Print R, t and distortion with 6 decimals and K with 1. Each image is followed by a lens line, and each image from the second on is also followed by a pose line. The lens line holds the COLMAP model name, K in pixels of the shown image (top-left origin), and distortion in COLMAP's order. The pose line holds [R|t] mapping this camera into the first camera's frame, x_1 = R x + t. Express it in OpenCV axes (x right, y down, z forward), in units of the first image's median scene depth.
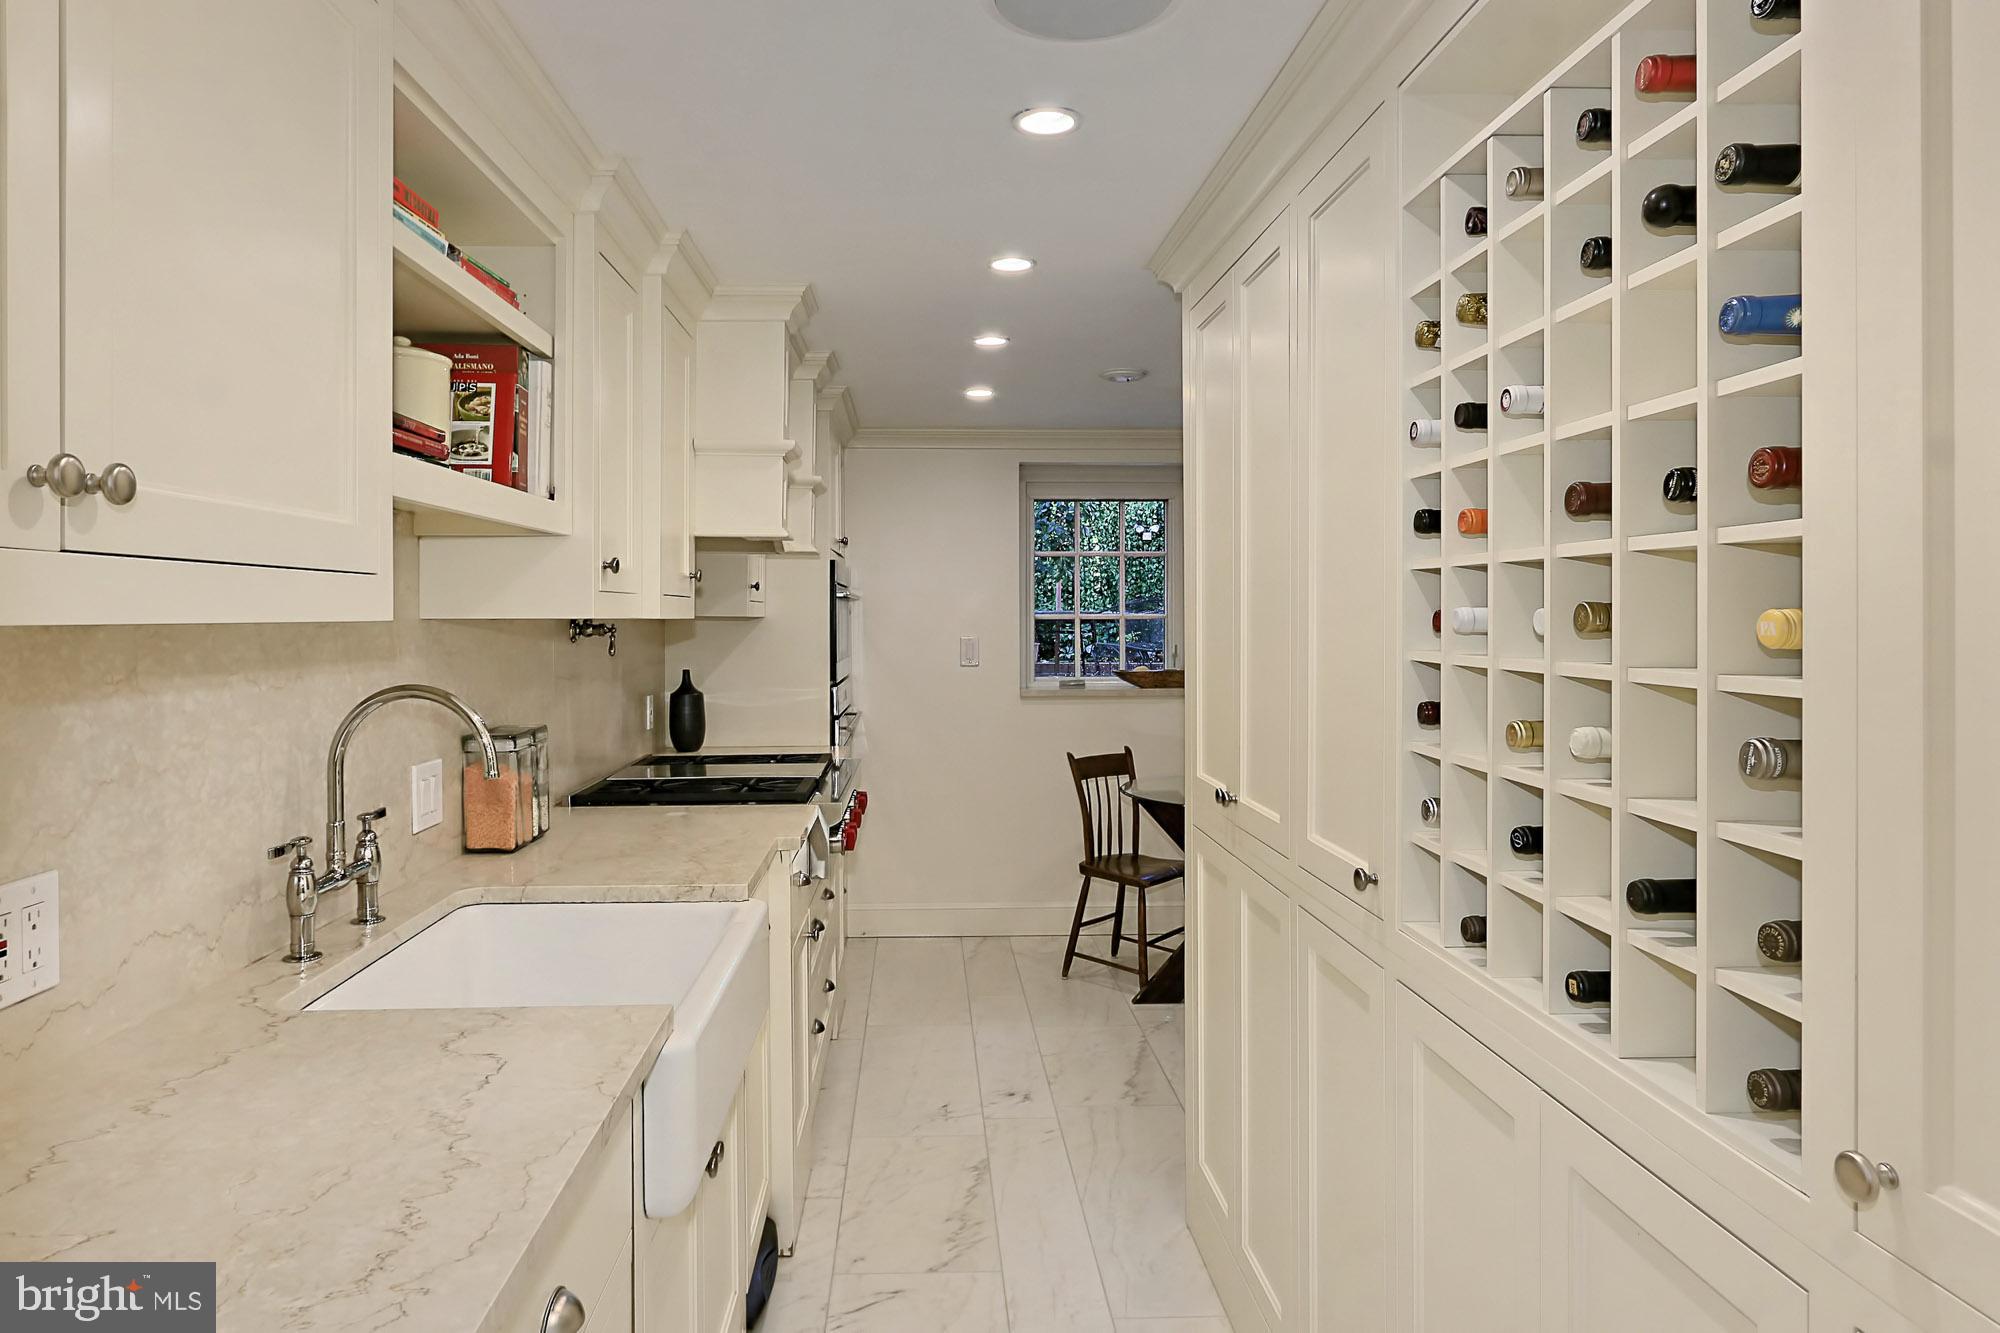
lens RADIAL K [[1251.8, 0, 891.4], [0, 1251.8, 601.8], [0, 0, 1]] dist [-0.012707, 0.011850]
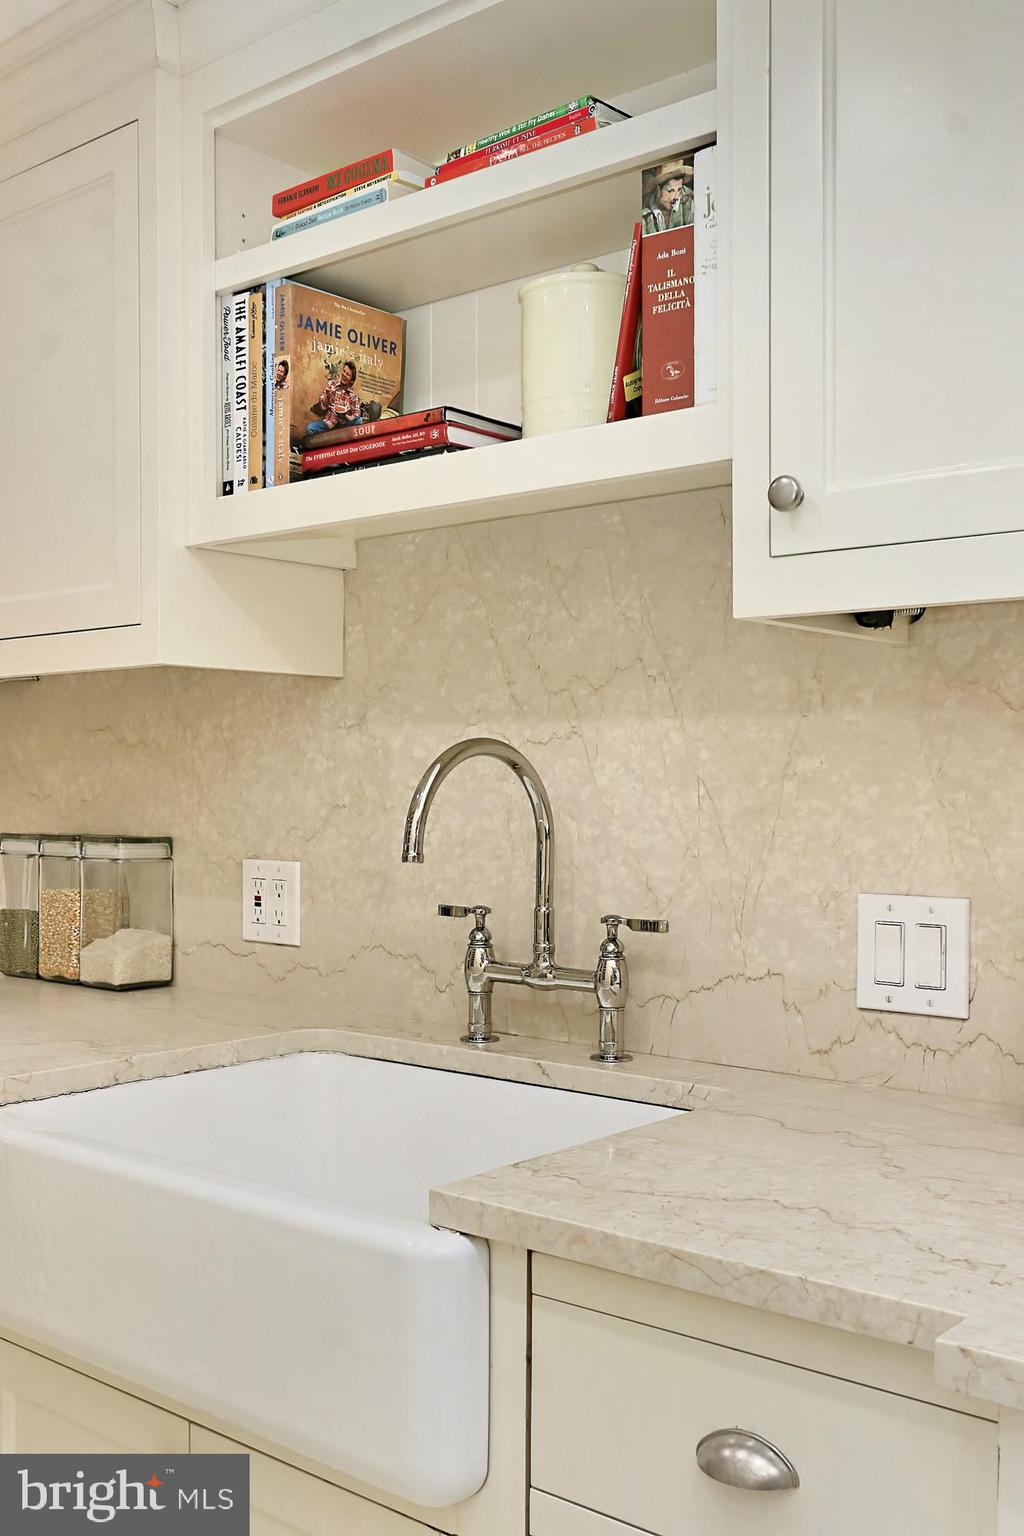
lens RADIAL K [[1492.9, 0, 493.6], [0, 1492.9, 825.0], [0, 0, 1]] dist [-0.008200, 0.000000]
pose [[-0.626334, 0.019661, -0.779307, 0.213243], [0.002506, 0.999728, 0.023208, 0.062196], [0.779551, 0.012583, -0.626213, 0.993603]]
